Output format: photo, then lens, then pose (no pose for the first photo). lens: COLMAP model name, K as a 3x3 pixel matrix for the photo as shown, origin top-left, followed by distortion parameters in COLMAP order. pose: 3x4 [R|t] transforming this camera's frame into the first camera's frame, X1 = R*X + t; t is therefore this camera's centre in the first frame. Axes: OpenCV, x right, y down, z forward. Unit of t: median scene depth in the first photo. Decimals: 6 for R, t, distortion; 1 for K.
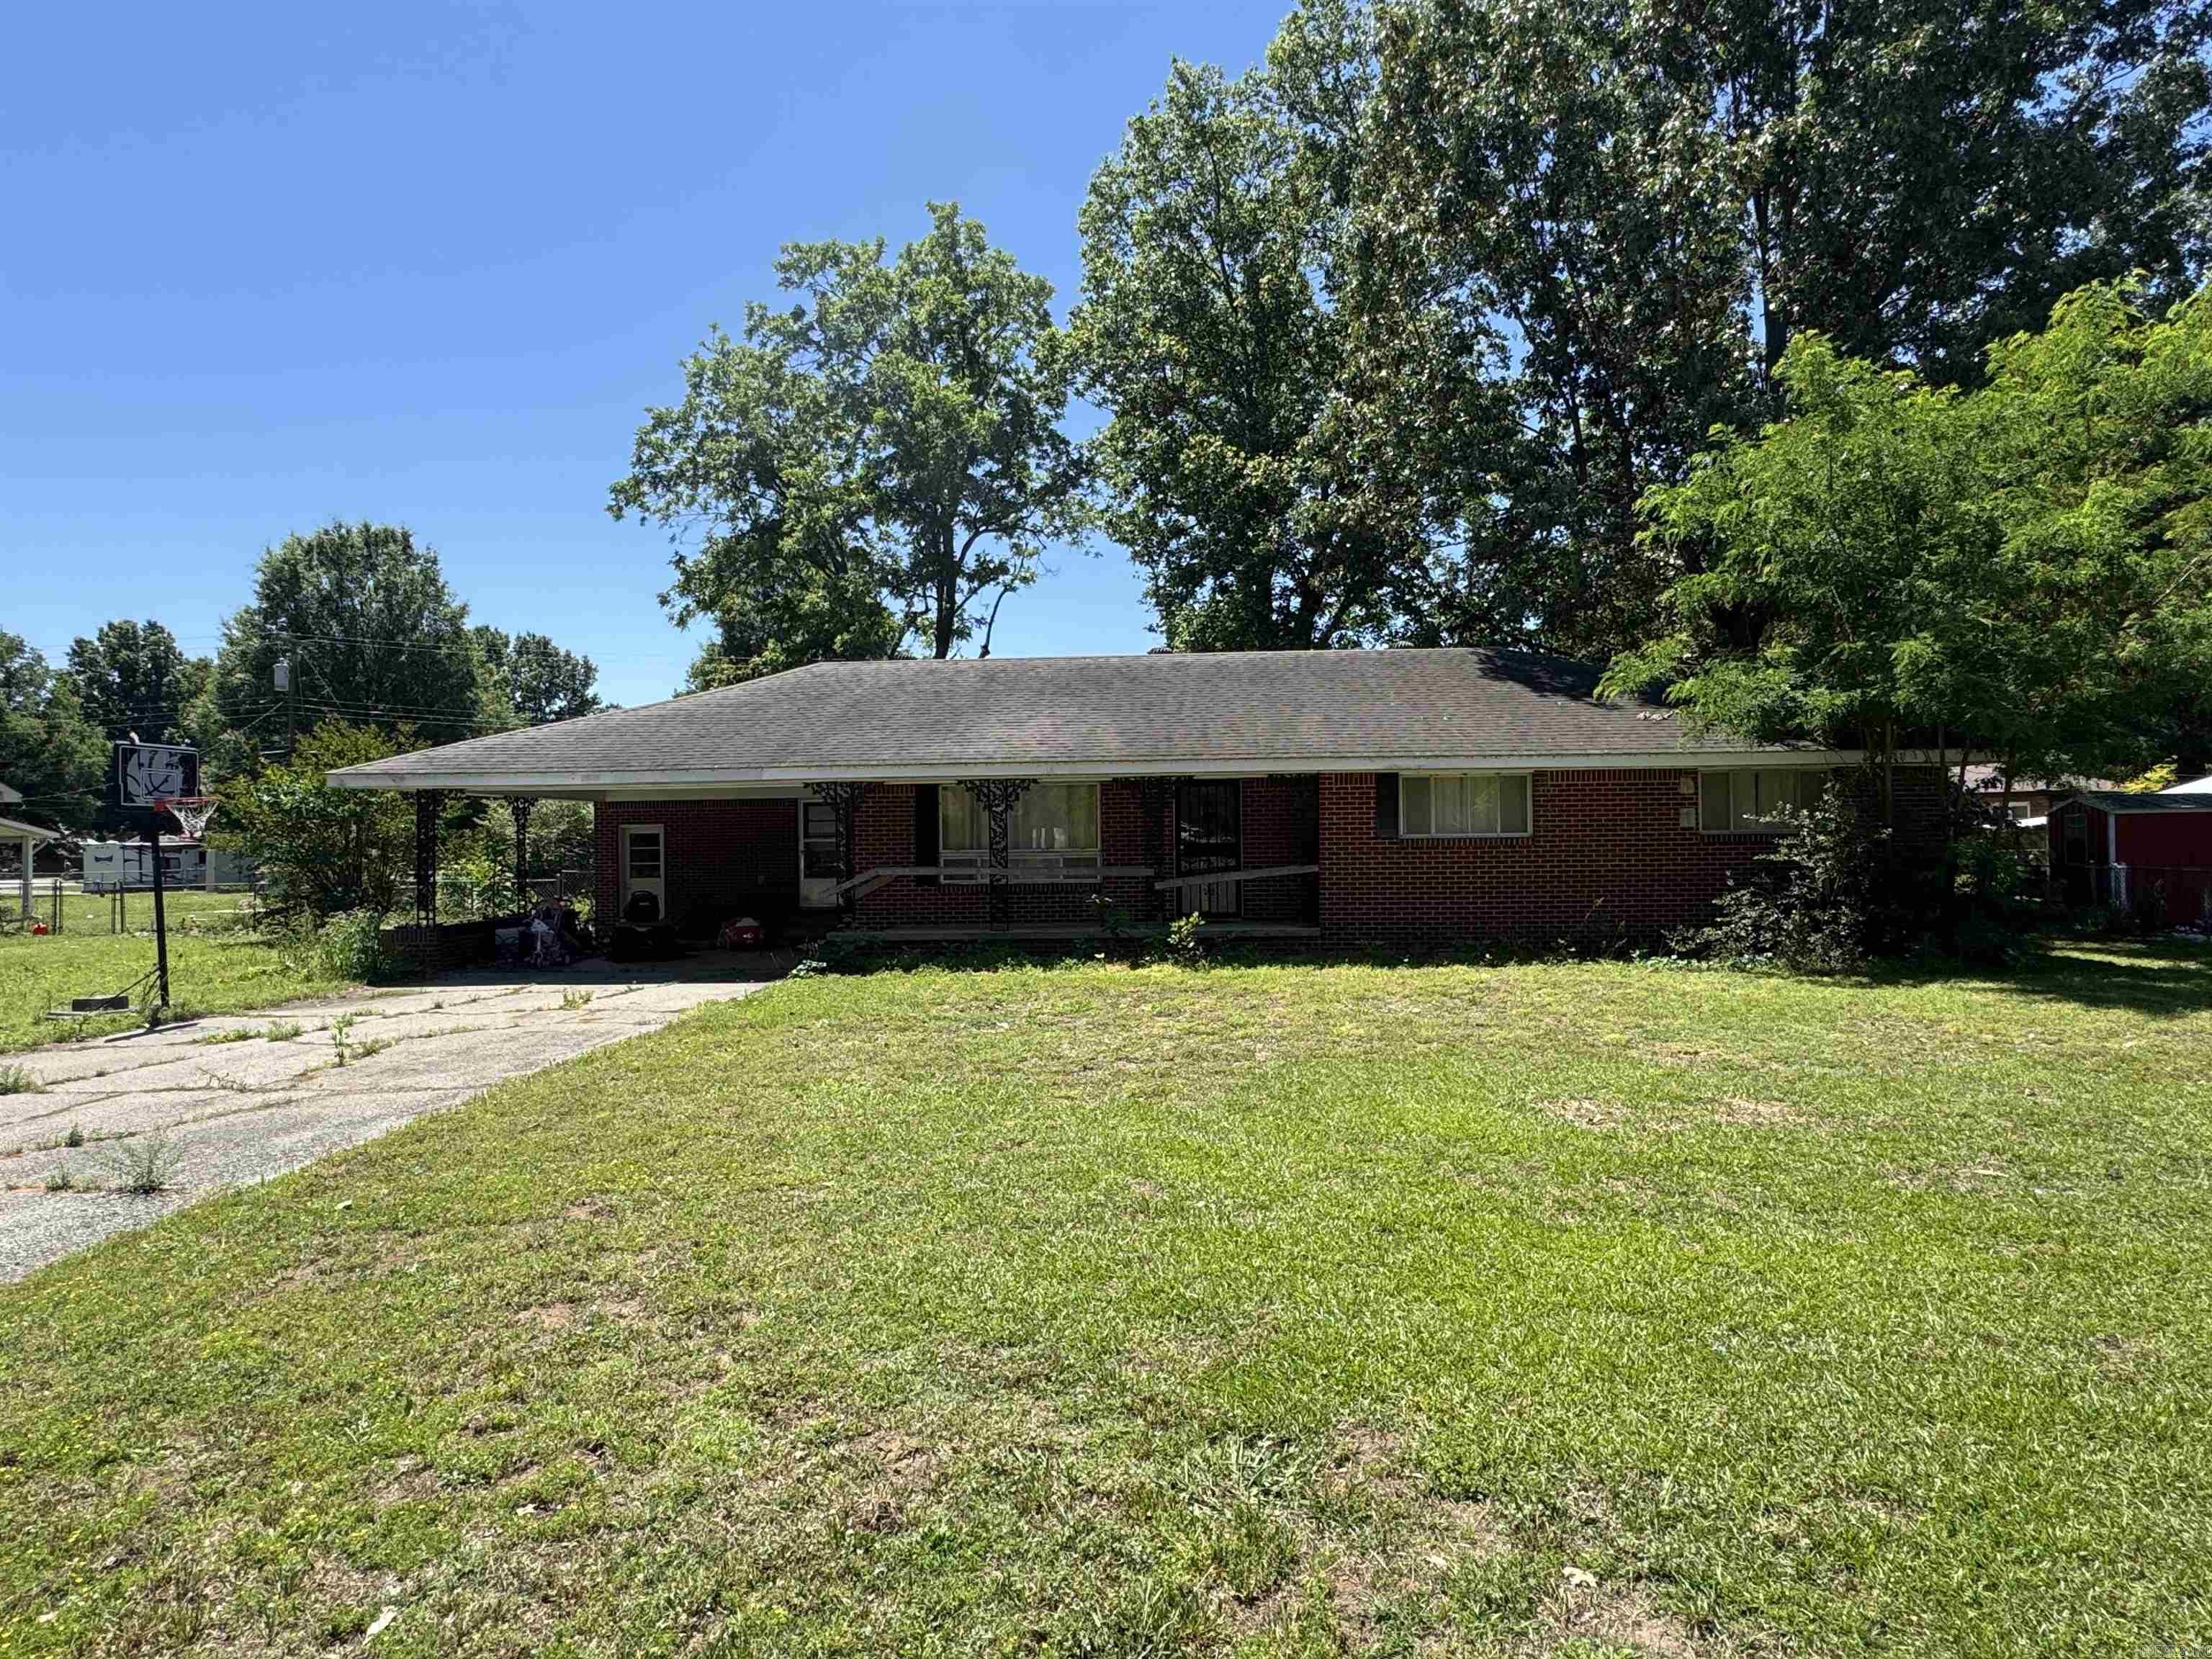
lens RADIAL K [[1262.7, 0, 1102.1], [0, 1262.7, 841.1], [0, 0, 1]] dist [-0.002385, -0.002194]
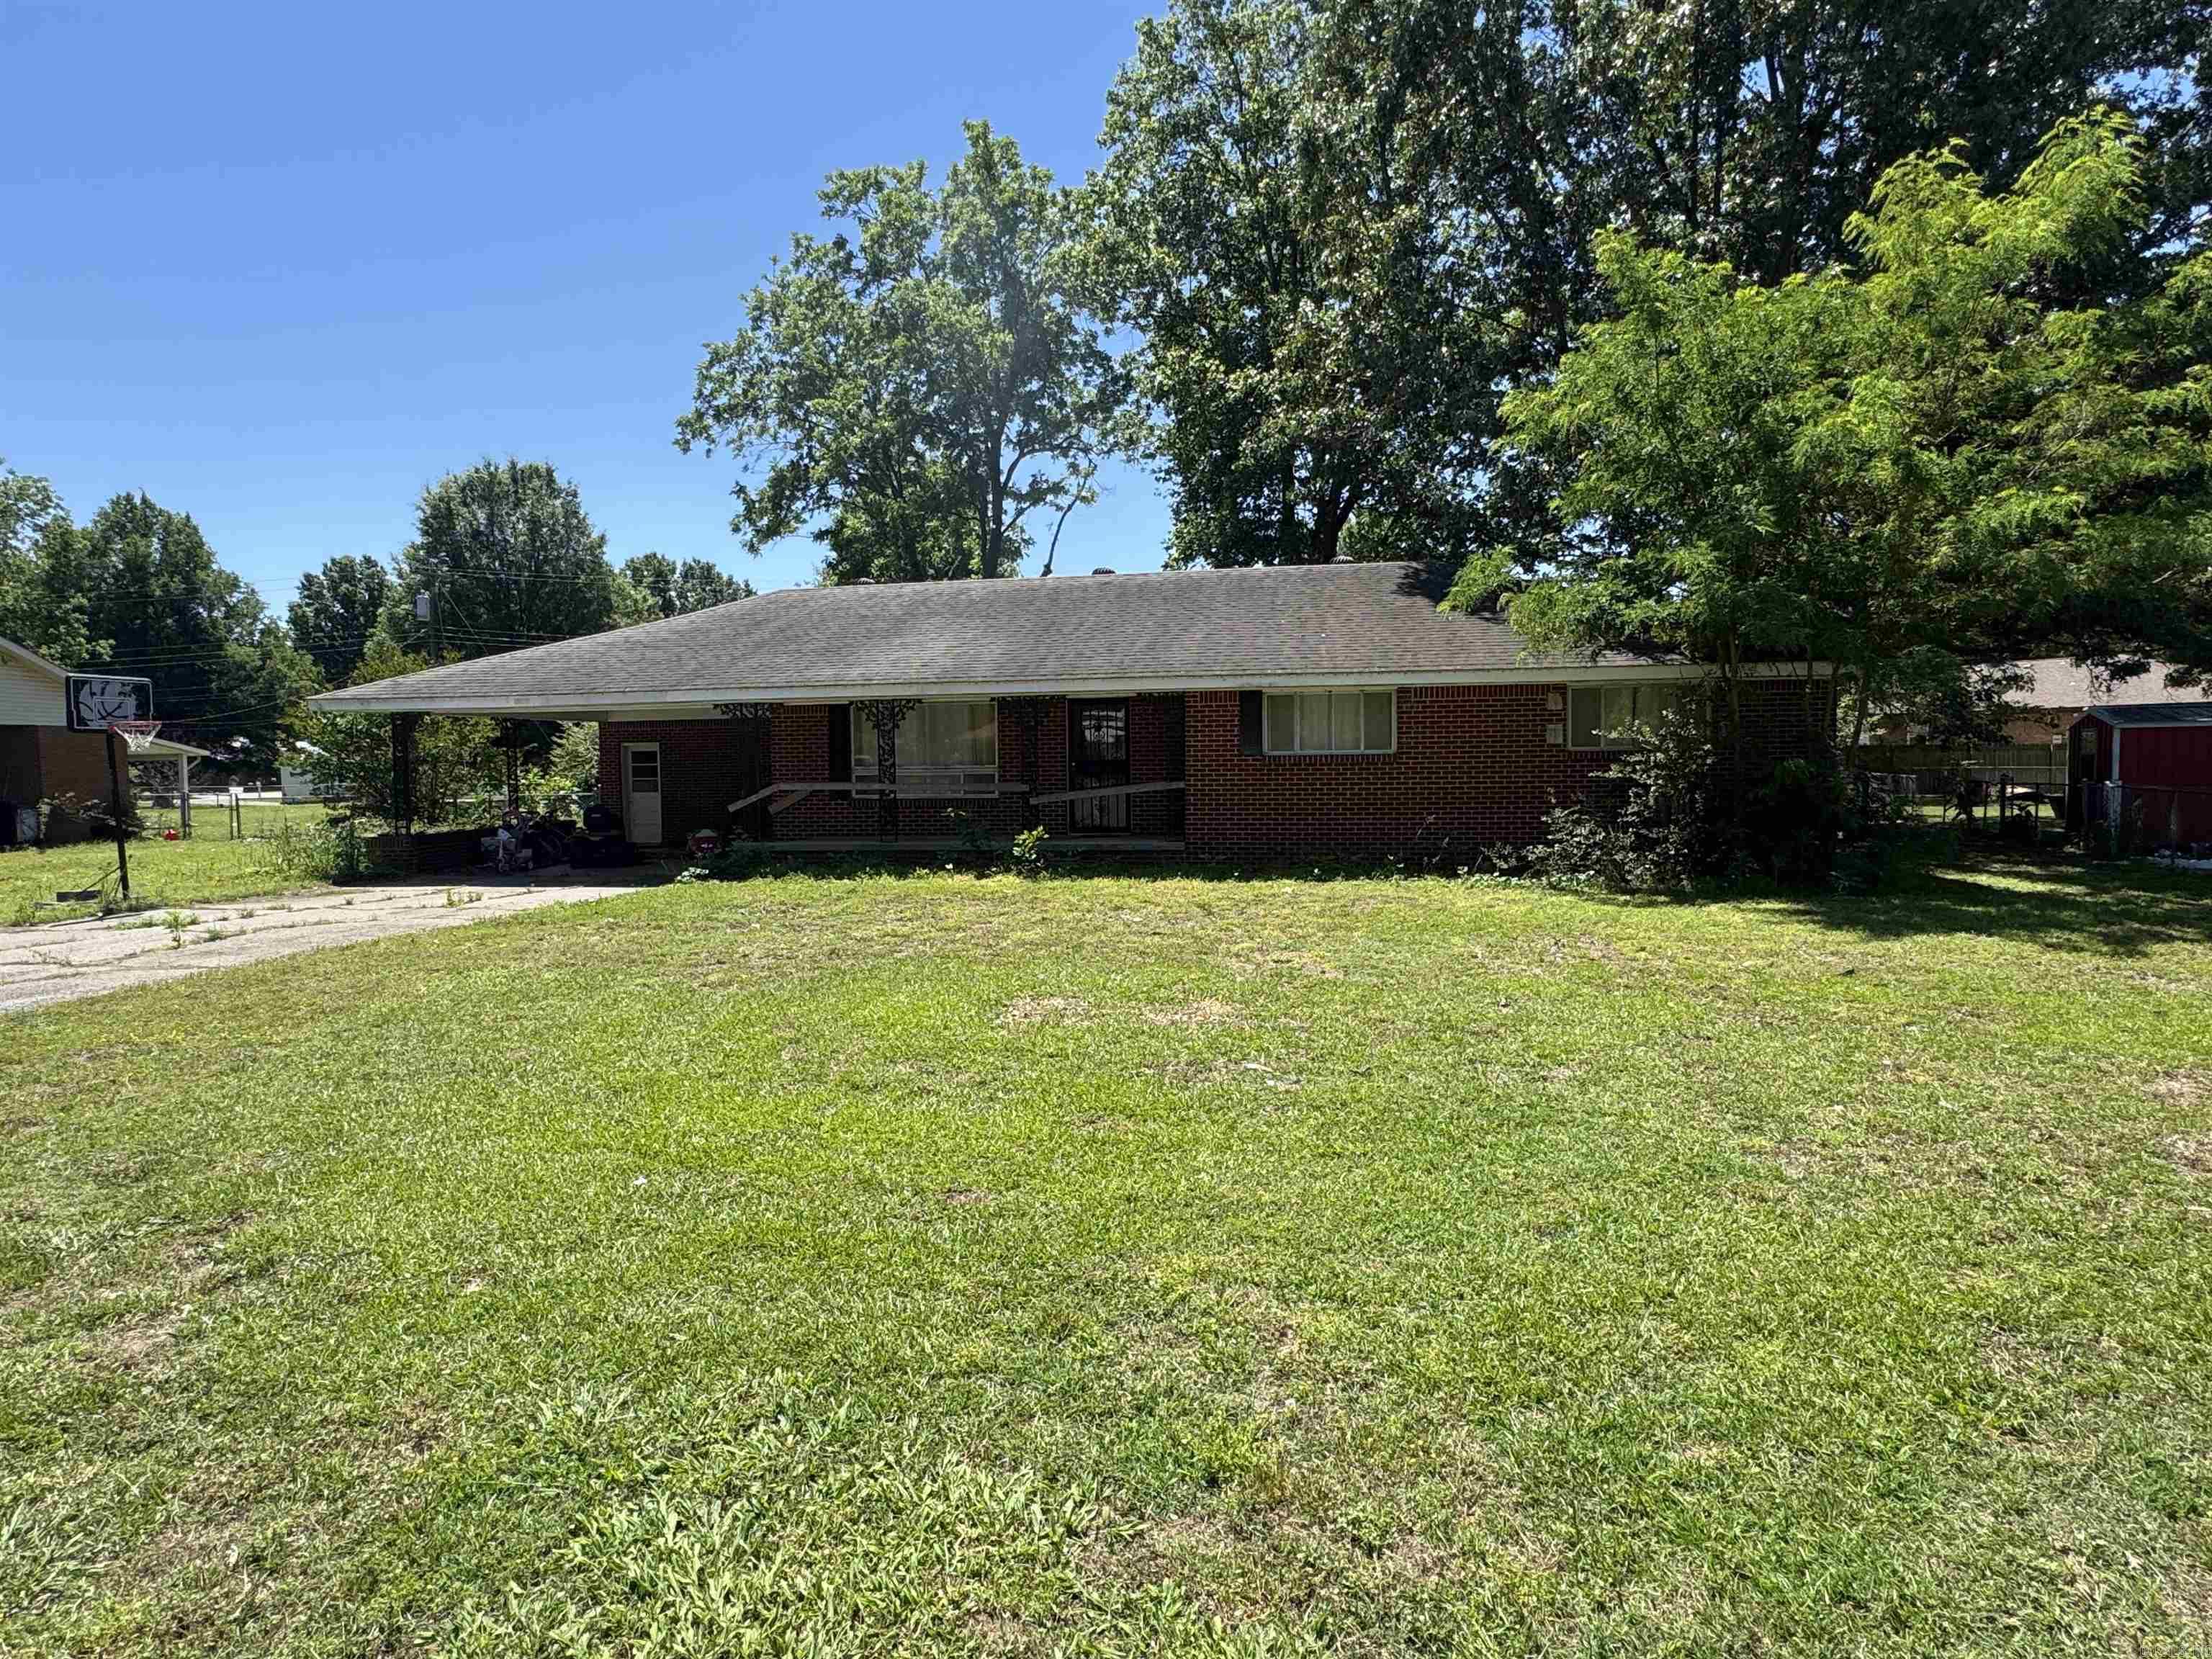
lens RADIAL K [[1262.7, 0, 1101.7], [0, 1262.7, 834.7], [0, 0, 1]] dist [-0.002385, -0.002194]
pose [[0.989906, 0.008258, -0.141486, 0.241405], [0.000398, 0.998135, 0.061041, -0.000457], [0.141726, -0.060481, 0.988057, -0.024945]]
